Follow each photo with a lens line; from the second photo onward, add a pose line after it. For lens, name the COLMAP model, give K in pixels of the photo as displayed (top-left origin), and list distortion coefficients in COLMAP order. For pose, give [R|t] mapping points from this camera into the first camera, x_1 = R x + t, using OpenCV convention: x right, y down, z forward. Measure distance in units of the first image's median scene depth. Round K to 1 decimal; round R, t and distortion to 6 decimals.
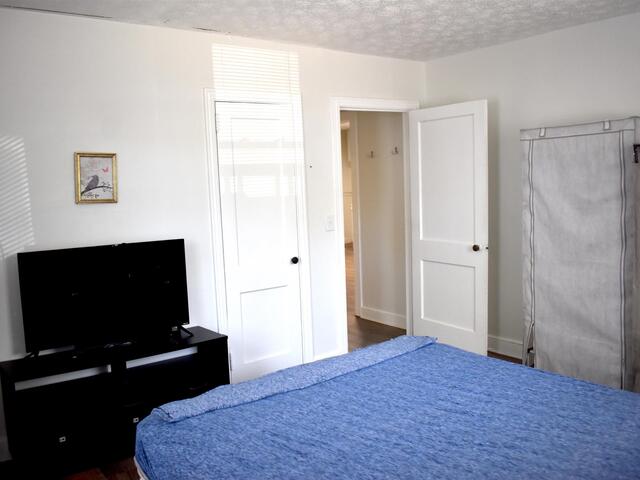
lens RADIAL K [[558.3, 0, 322.8], [0, 558.3, 238.2], [0, 0, 1]] dist [-0.092159, 0.011166]
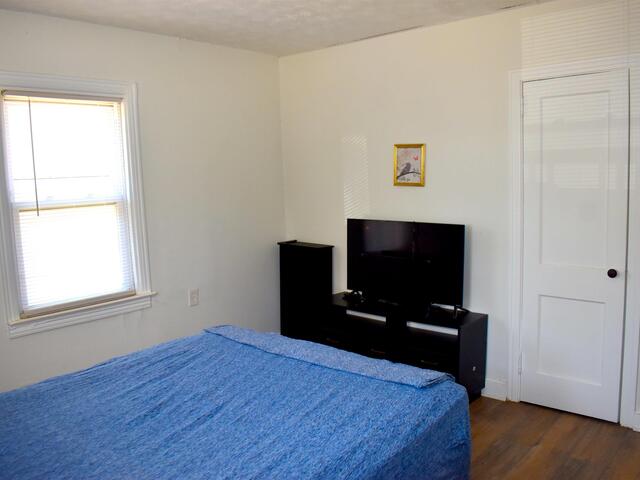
lens RADIAL K [[558.3, 0, 322.8], [0, 558.3, 238.2], [0, 0, 1]] dist [-0.092159, 0.011166]
pose [[0.194683, 0.144865, -0.970110, 0.751018], [-0.079227, 0.988124, 0.131656, -0.095999], [0.977661, 0.051227, 0.203848, 0.570904]]
